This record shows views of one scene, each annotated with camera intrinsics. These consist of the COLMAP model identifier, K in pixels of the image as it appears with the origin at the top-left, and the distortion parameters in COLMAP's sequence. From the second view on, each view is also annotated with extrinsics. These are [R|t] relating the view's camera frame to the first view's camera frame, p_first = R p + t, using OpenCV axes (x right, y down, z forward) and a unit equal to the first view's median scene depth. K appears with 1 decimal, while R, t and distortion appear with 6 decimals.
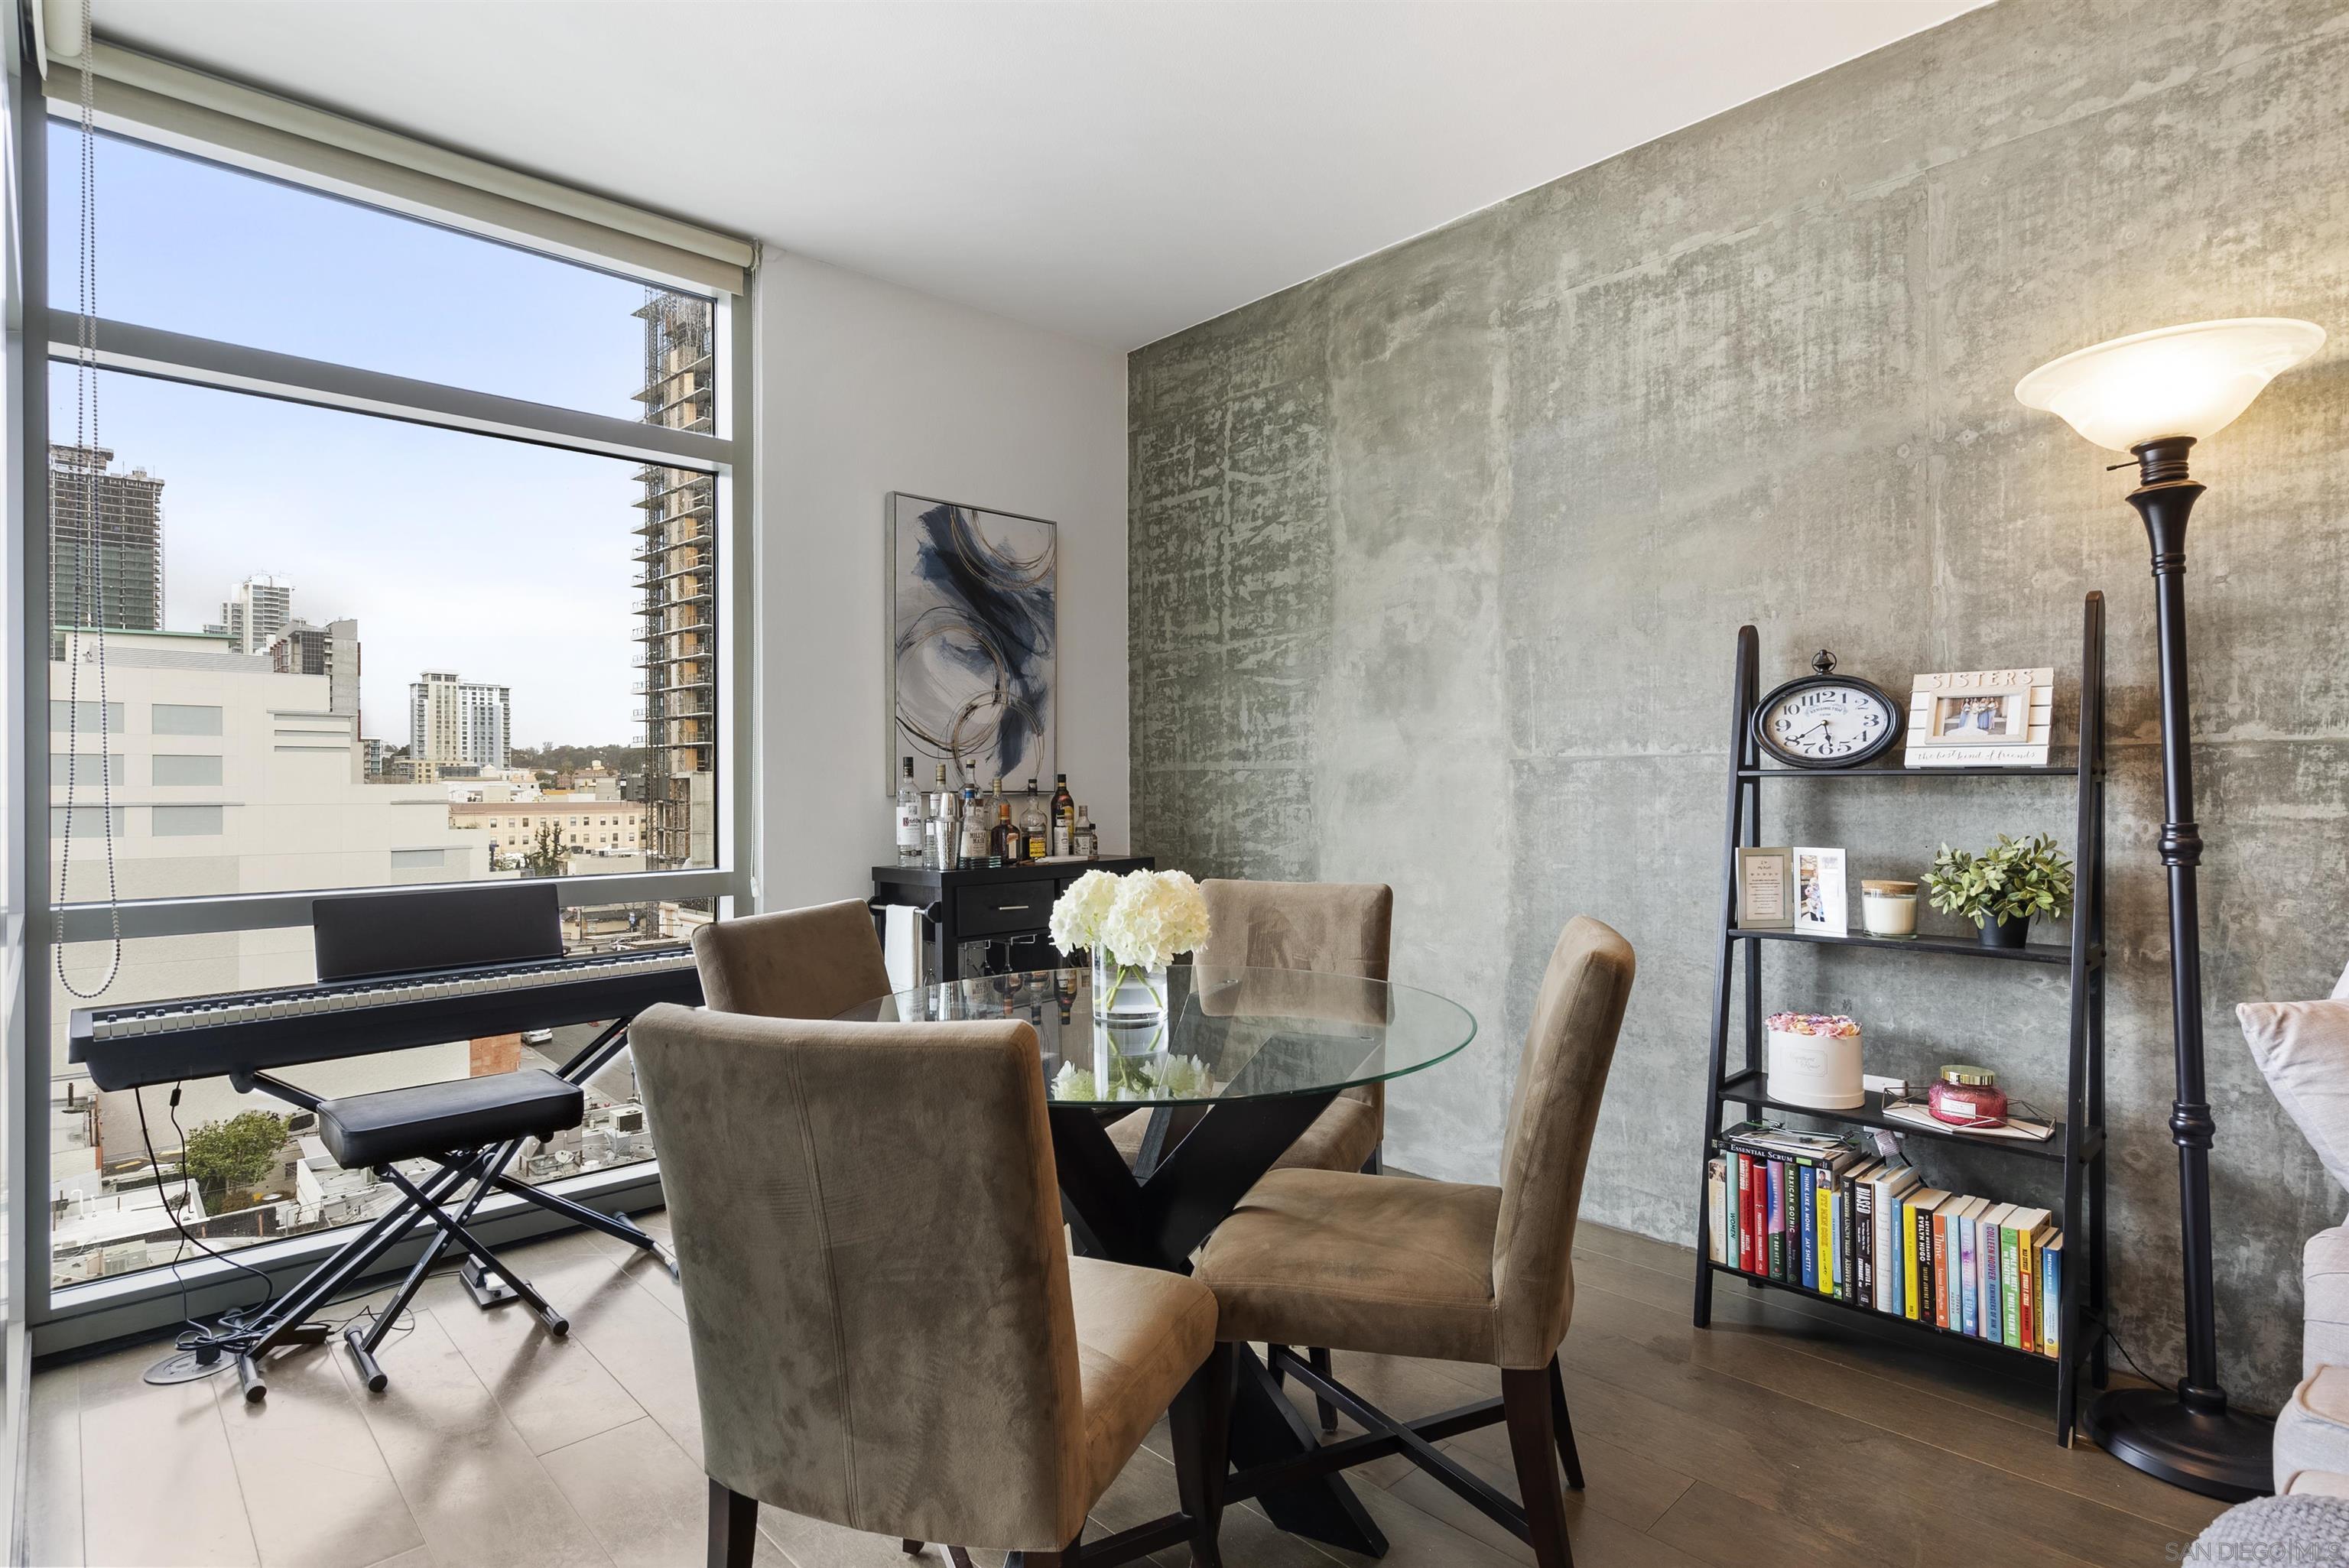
lens RADIAL K [[1186.8, 0, 1169.0], [0, 1186.8, 782.4], [0, 0, 1]] dist [-0.001797, 0.003406]
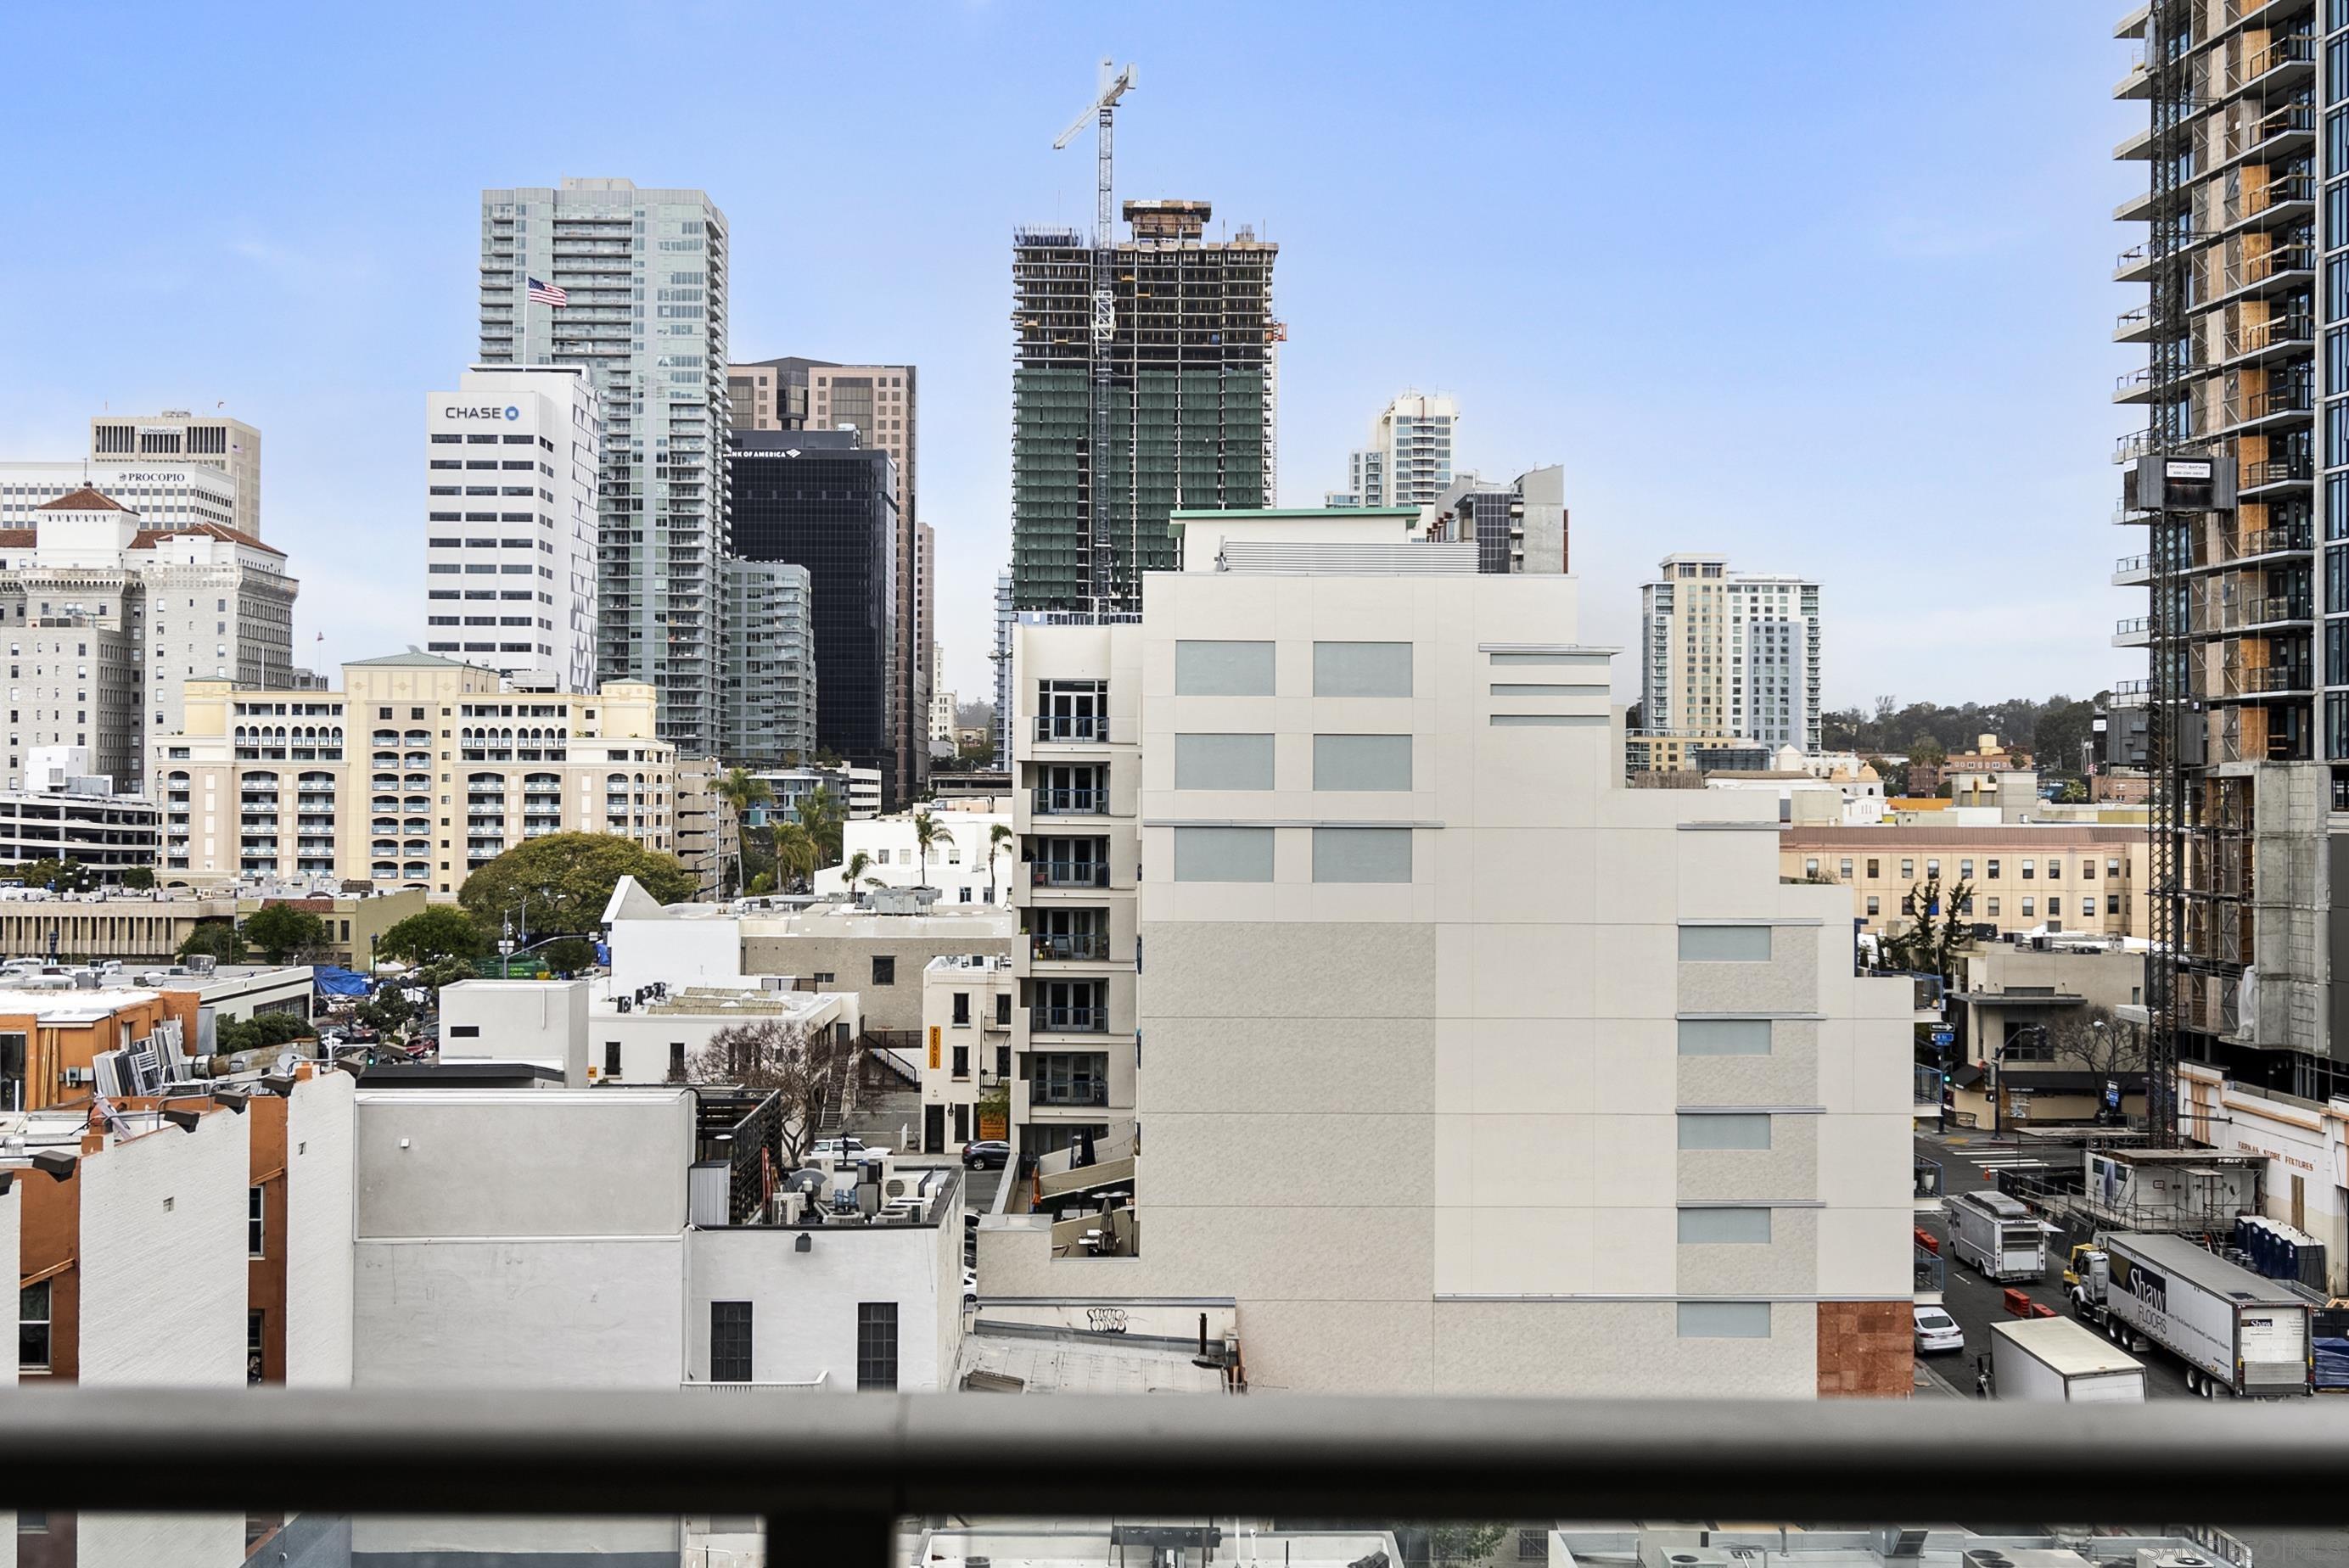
lens RADIAL K [[2739.5, 0, 1157.3], [0, 2739.5, 772.3], [0, 0, 1]] dist [0.008661, 0.000000]
pose [[0.738419, 0.001078, -0.674341, -0.993921], [-0.003545, 0.999991, -0.002283, -0.047769], [0.674333, 0.004076, 0.738416, 0.288974]]
